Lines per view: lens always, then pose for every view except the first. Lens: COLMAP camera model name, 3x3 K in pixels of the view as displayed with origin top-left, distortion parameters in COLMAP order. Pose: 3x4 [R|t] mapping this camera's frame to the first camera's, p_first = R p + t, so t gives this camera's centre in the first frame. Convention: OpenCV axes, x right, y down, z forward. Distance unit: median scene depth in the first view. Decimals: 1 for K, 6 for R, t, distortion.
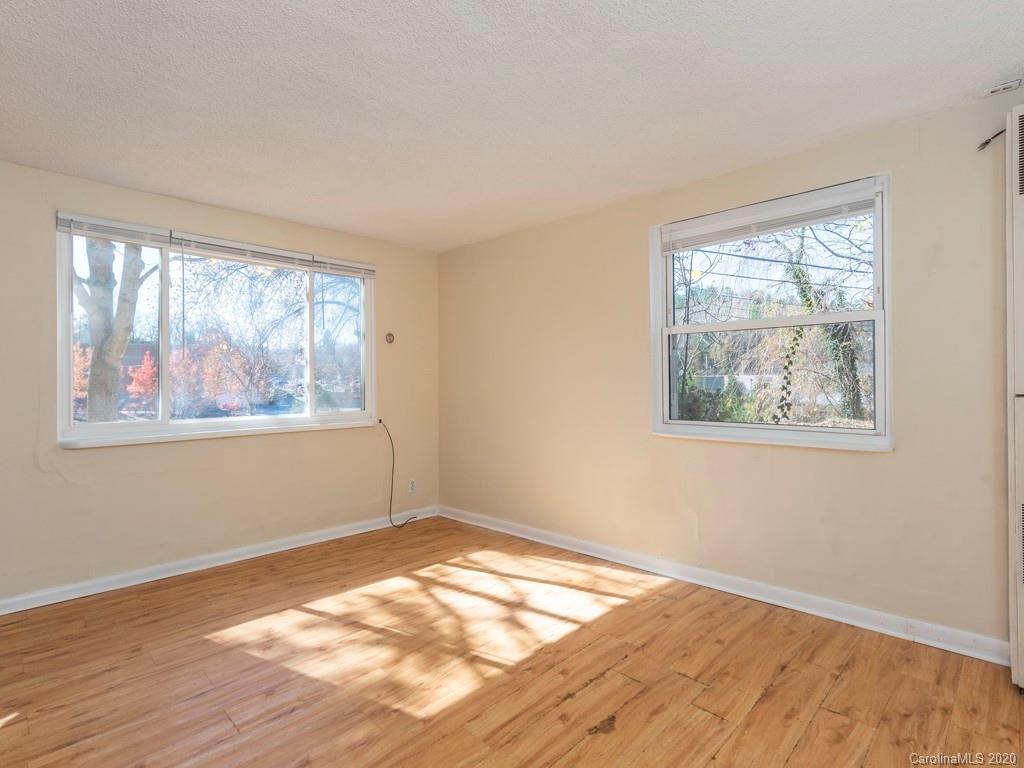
lens RADIAL K [[516.1, 0, 510.6], [0, 516.1, 381.1], [0, 0, 1]] dist [0.008413, 0.000841]
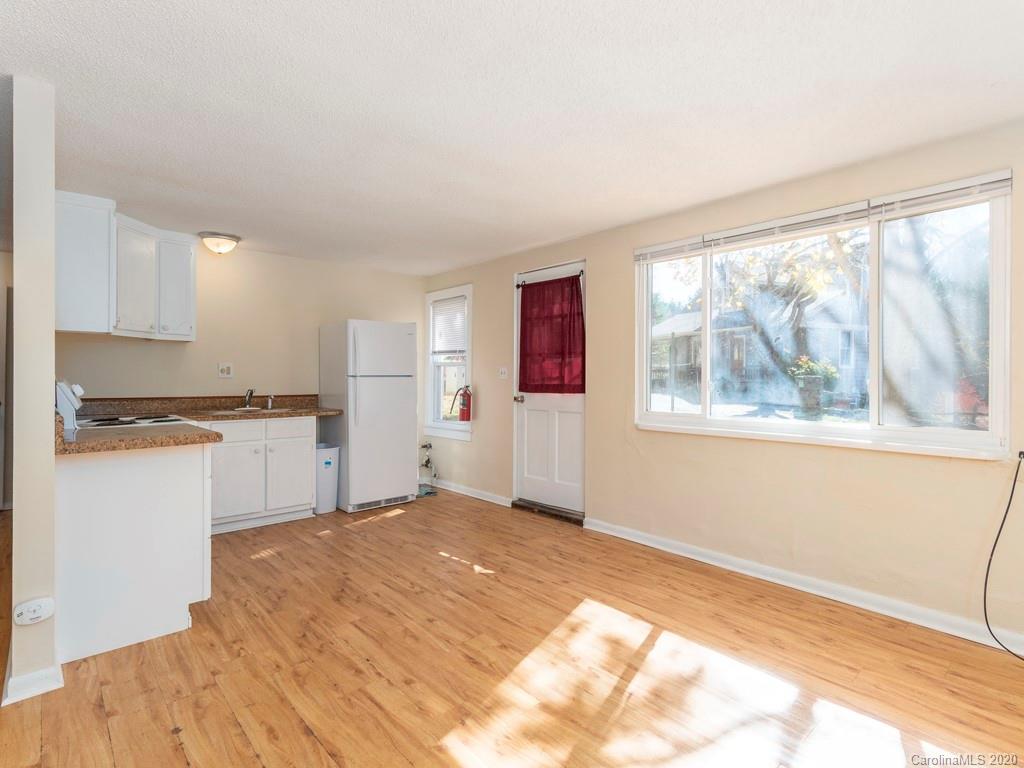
lens RADIAL K [[516.1, 0, 511.2], [0, 516.1, 382.6], [0, 0, 1]] dist [0.008413, 0.000841]
pose [[-0.057361, 0.015335, -0.998236, 0.481894], [-0.001944, 0.999878, 0.015472, -0.007569], [0.998352, 0.002828, -0.057324, 0.760888]]
